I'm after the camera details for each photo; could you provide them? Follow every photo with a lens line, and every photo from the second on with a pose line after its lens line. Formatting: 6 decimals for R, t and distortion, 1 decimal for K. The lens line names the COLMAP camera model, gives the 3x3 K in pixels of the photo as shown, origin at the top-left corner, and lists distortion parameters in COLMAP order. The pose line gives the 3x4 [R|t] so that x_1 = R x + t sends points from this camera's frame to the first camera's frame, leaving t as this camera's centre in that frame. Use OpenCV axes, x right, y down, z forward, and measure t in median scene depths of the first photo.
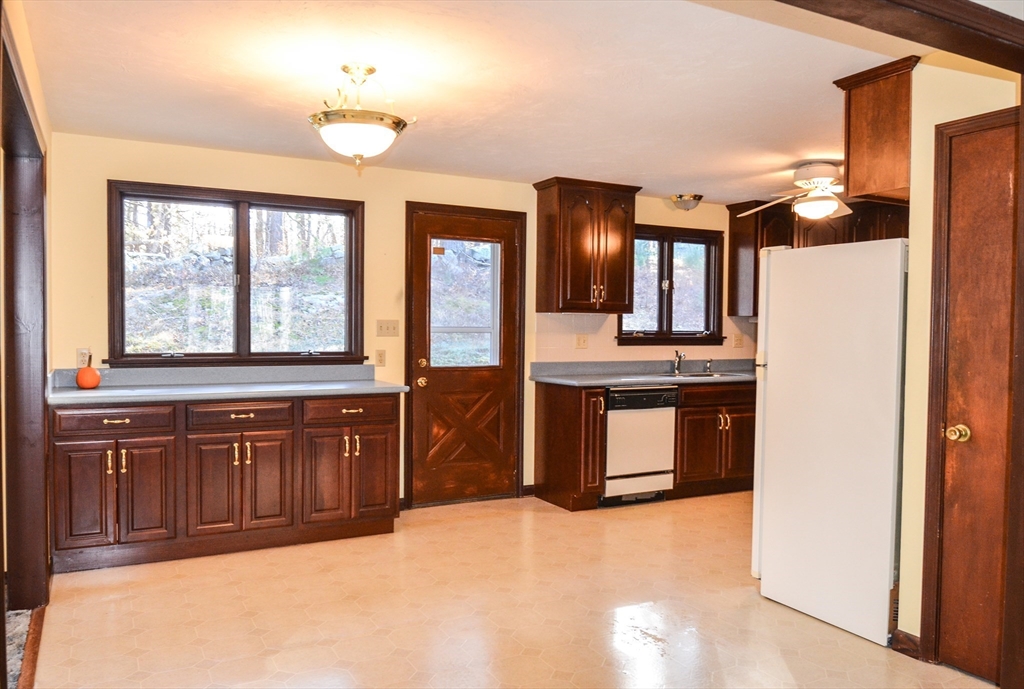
lens RADIAL K [[765.4, 0, 513.2], [0, 765.4, 343.0], [0, 0, 1]] dist [0.003557, 0.000018]
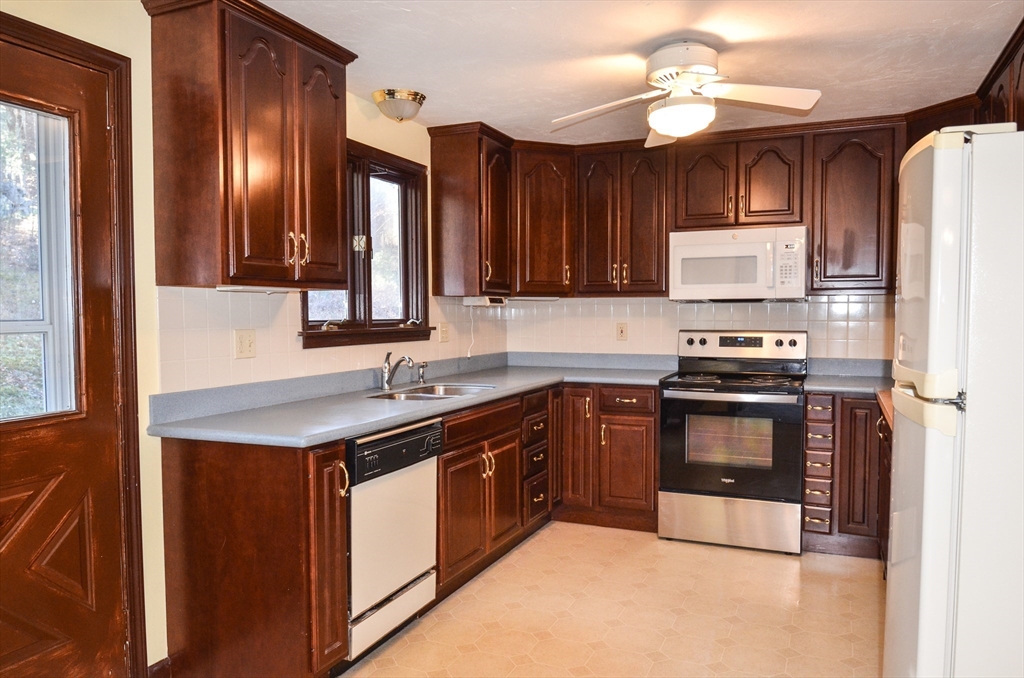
lens RADIAL K [[744.2, 0, 511.2], [0, 744.2, 345.9], [0, 0, 1]] dist [-0.011420, -0.034643]
pose [[0.778483, -0.041701, 0.626279, -0.083870], [0.027336, 0.999096, 0.032545, -0.012765], [-0.627070, -0.008216, 0.778919, 0.526964]]
